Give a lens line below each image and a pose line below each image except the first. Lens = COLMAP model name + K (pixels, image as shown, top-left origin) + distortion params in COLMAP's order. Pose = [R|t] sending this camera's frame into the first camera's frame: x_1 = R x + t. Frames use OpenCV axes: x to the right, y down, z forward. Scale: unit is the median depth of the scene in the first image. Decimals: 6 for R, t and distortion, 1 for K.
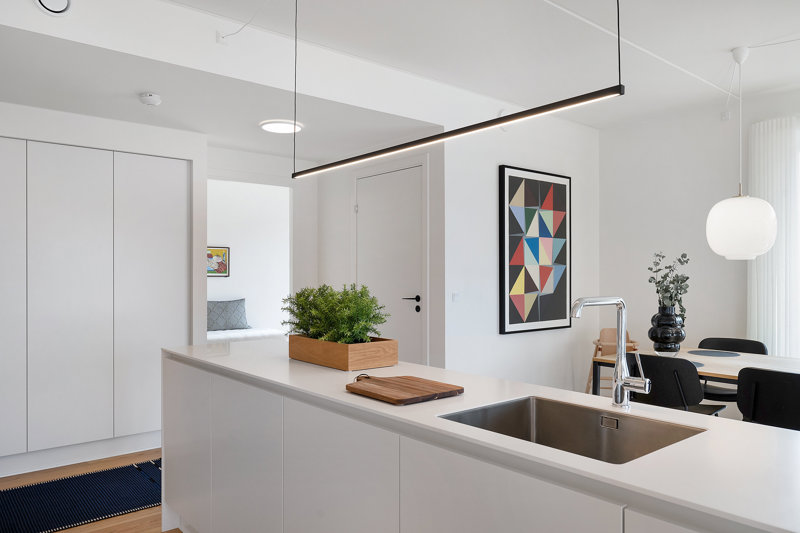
lens RADIAL K [[579.7, 0, 399.9], [0, 579.7, 270.9], [0, 0, 1]] dist [0.001760, -0.000750]
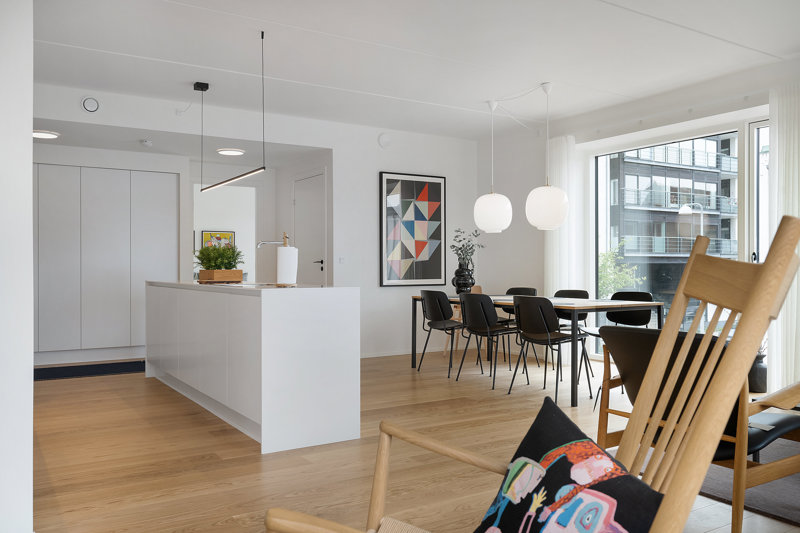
lens RADIAL K [[666.8, 0, 400.0], [0, 666.8, 266.5], [0, 0, 1]] dist [0.000732, -0.001895]
pose [[0.990011, -0.001454, -0.140985, 0.443316], [0.002175, 0.999985, 0.004966, 0.047726], [0.140976, -0.005223, 0.989999, -0.641573]]
